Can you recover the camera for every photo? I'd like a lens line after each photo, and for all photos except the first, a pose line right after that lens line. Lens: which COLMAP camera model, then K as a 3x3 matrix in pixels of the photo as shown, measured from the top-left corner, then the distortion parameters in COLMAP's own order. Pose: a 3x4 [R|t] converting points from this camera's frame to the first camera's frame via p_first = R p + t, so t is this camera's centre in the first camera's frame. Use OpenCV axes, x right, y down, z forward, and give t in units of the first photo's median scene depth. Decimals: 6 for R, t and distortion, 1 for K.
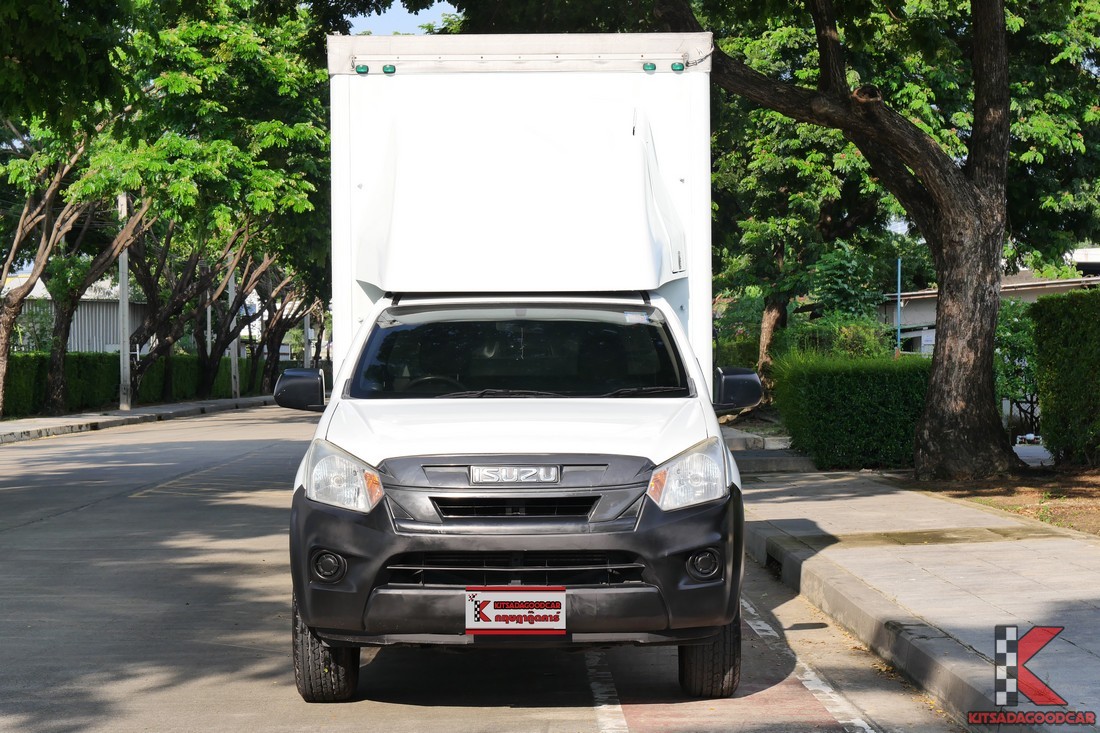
lens RADIAL K [[2452.8, 0, 550.0], [0, 2452.8, 366.5], [0, 0, 1]] dist [0.245208, -0.260139]
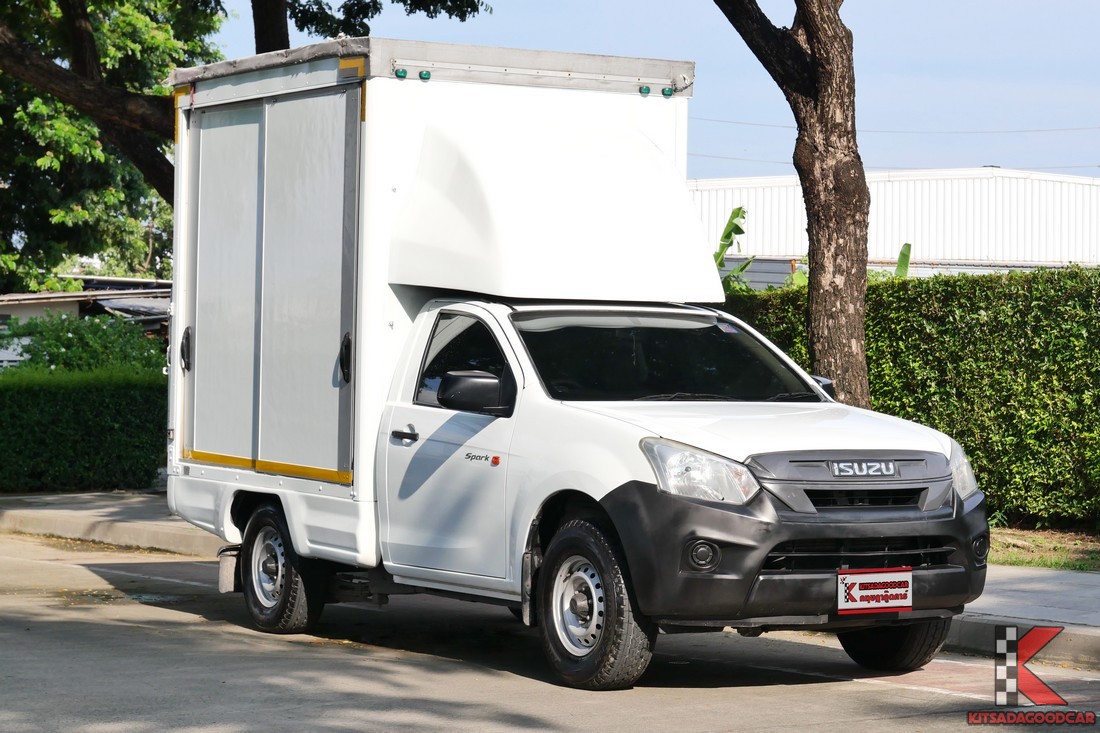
lens RADIAL K [[2797.8, 0, 550.0], [0, 2797.8, 366.5], [0, 0, 1]] dist [-0.061018, -0.079564]
pose [[0.842324, 0.012947, 0.538816, -0.679713], [-0.007930, 0.999901, -0.011629, 0.011645], [-0.538913, 0.005523, 0.842343, 0.015218]]
